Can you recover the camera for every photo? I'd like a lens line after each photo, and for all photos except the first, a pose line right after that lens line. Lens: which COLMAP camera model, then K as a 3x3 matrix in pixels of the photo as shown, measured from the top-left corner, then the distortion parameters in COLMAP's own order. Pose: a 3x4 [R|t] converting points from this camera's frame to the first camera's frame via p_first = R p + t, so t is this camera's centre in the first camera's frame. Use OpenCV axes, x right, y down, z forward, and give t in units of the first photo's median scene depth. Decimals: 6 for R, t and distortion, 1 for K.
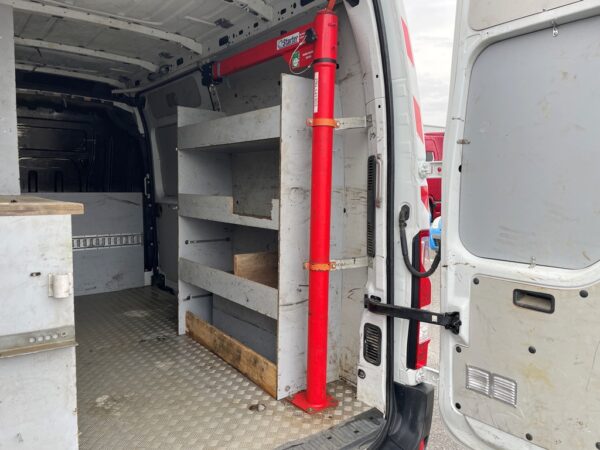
lens RADIAL K [[455.8, 0, 302.7], [0, 455.8, 223.7], [0, 0, 1]] dist [0.082000, -0.118091]
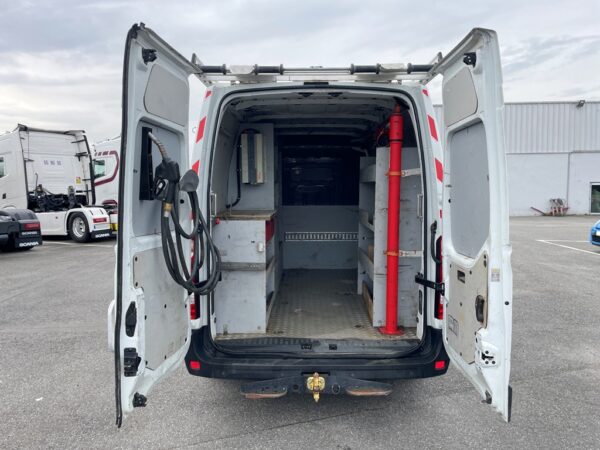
lens RADIAL K [[459.2, 0, 300.0], [0, 459.2, 225.0], [0, 0, 1]] dist [0.045959, -0.004114]
pose [[0.776548, 0.040933, -0.628727, 0.913916], [-0.044343, 0.998964, 0.010268, -0.020837], [0.628496, 0.019906, 0.777558, -0.641962]]
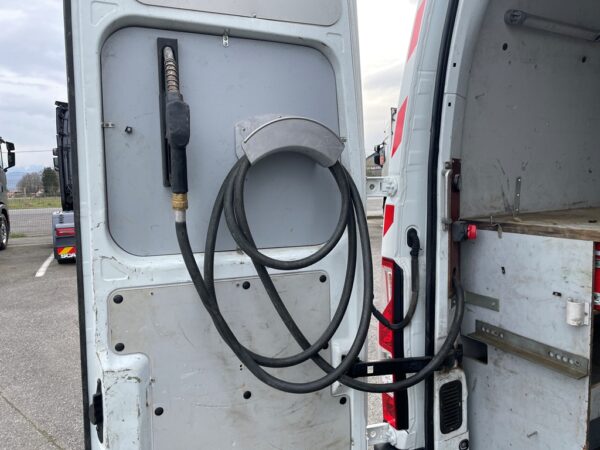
lens RADIAL K [[455.8, 0, 302.7], [0, 455.8, 223.7], [0, 0, 1]] dist [0.082000, -0.118091]
pose [[-0.191047, 0.090404, -0.977409, 0.359878], [-0.056366, 0.993096, 0.102872, -0.082643], [0.979961, 0.074747, -0.184632, 0.420493]]
